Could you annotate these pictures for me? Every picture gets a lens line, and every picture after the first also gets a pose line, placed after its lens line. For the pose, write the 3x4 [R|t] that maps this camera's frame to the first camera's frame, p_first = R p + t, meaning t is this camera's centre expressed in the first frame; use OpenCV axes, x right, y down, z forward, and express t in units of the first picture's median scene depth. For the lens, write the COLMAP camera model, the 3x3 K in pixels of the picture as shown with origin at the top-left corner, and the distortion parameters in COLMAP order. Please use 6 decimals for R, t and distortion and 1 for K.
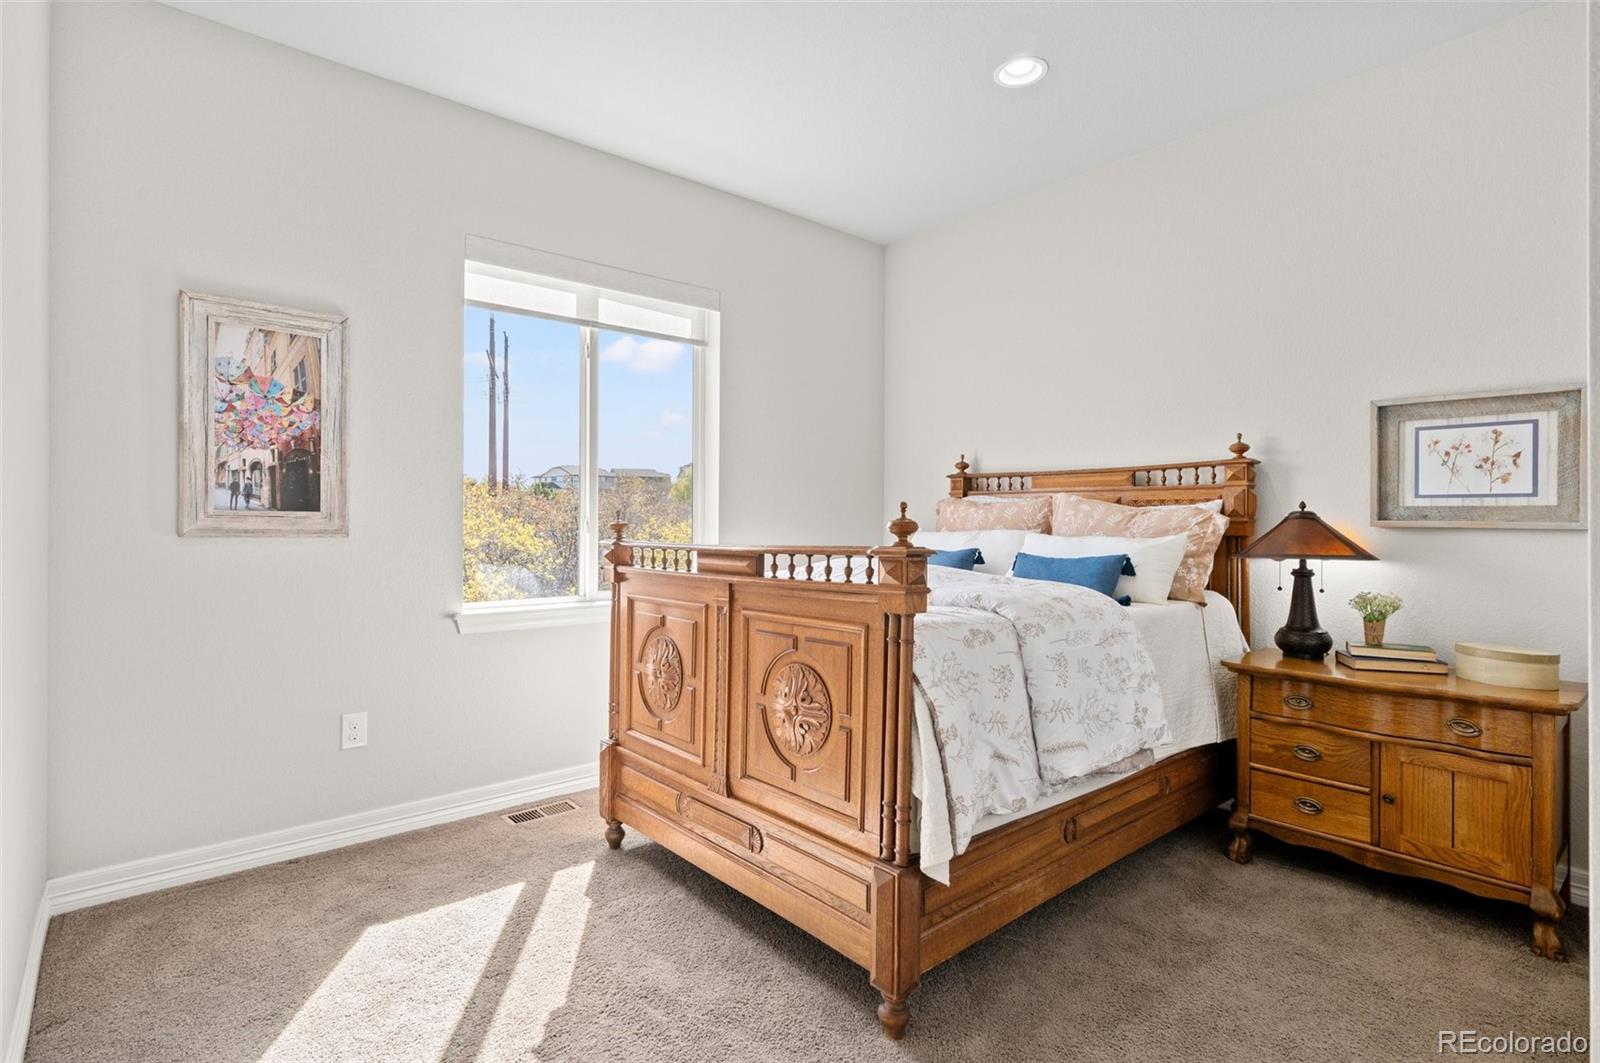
lens RADIAL K [[782.9, 0, 798.5], [0, 782.9, 523.5], [0, 0, 1]] dist [-0.000894, -0.003029]
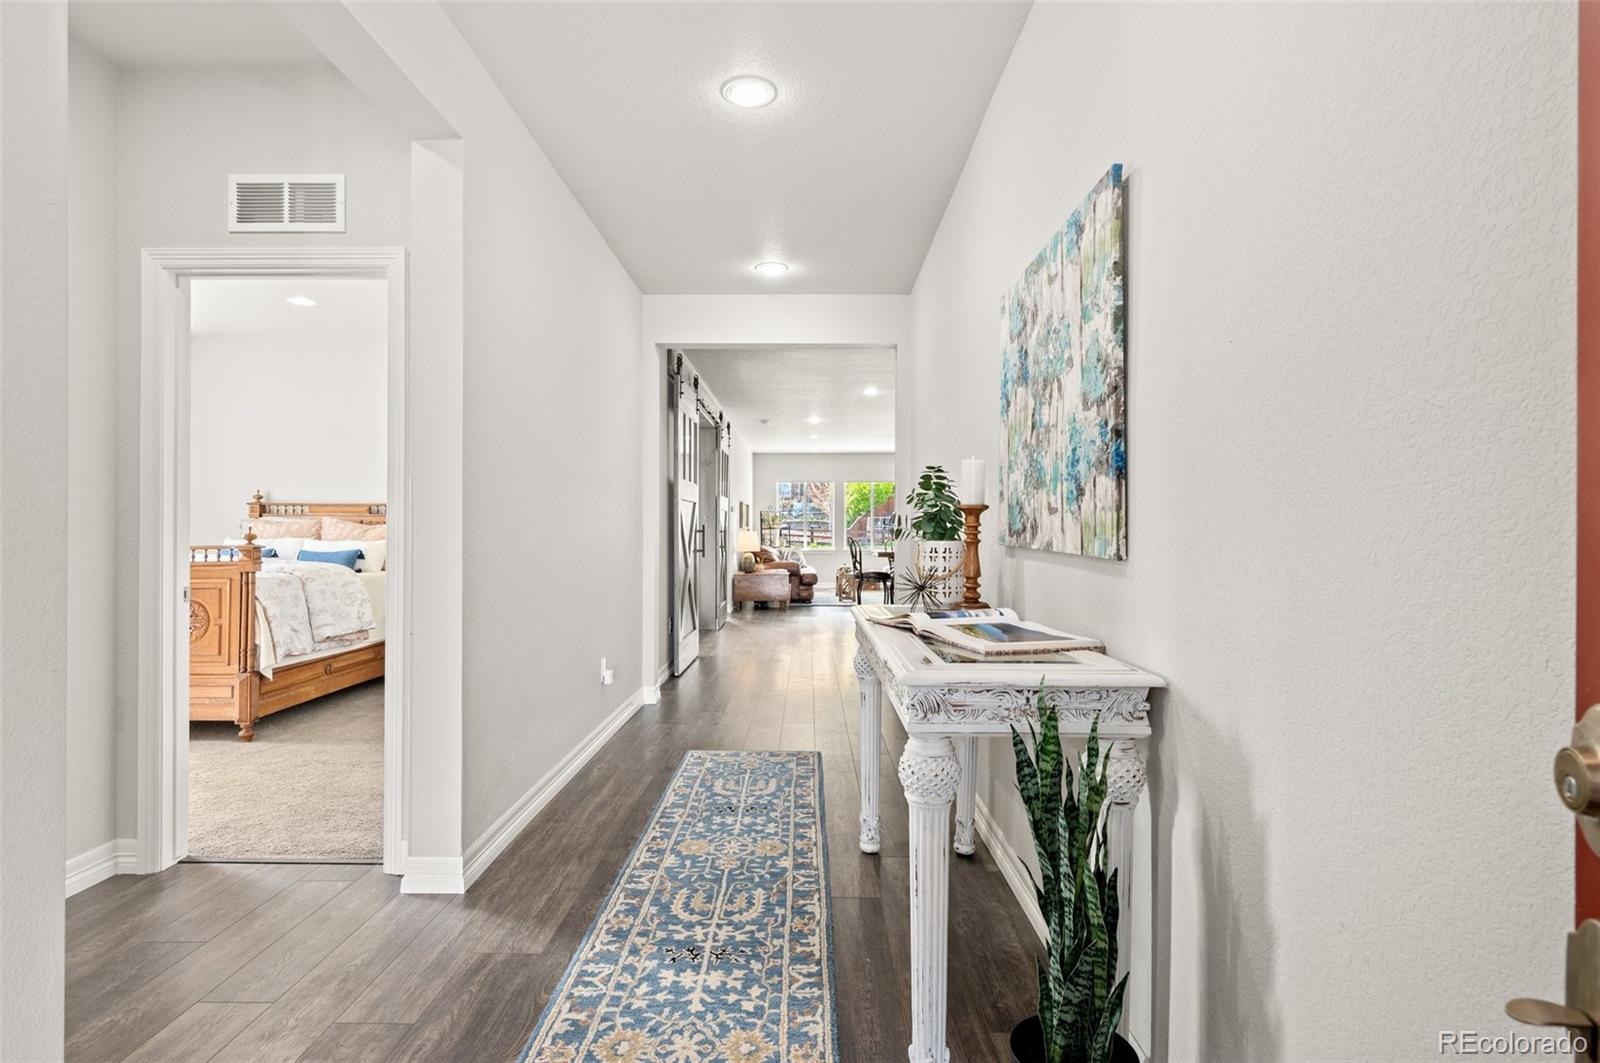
lens RADIAL K [[782.9, 0, 798.2], [0, 782.9, 527.2], [0, 0, 1]] dist [-0.000894, -0.003029]
pose [[0.659814, 0.000298, 0.751429, -0.520614], [0.003133, 0.999990, -0.003147, -0.011429], [-0.751423, 0.004430, 0.659806, -1.728923]]
